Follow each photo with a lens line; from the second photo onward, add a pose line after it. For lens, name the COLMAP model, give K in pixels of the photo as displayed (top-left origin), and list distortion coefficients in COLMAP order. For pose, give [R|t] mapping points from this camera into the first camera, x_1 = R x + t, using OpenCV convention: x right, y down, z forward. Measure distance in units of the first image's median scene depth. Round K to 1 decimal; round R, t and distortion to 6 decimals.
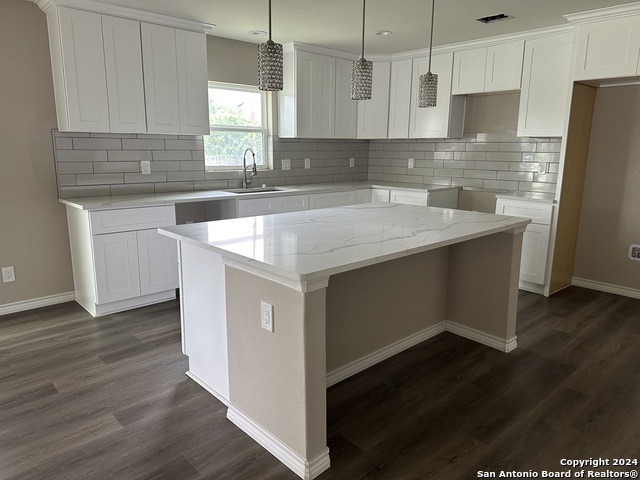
lens RADIAL K [[451.5, 0, 320.0], [0, 451.5, 240.0], [0, 0, 1]] dist [0.077217, -0.001057]
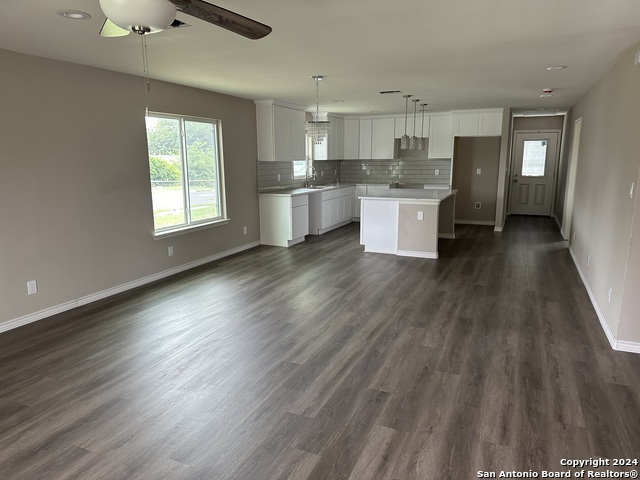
lens RADIAL K [[451.5, 0, 320.0], [0, 451.5, 240.0], [0, 0, 1]] dist [0.077217, -0.001057]
pose [[0.916849, -0.085025, 0.390076, -0.920766], [0.095891, 0.995356, -0.008426, 0.132712], [-0.387548, 0.045130, 0.920744, -0.782520]]
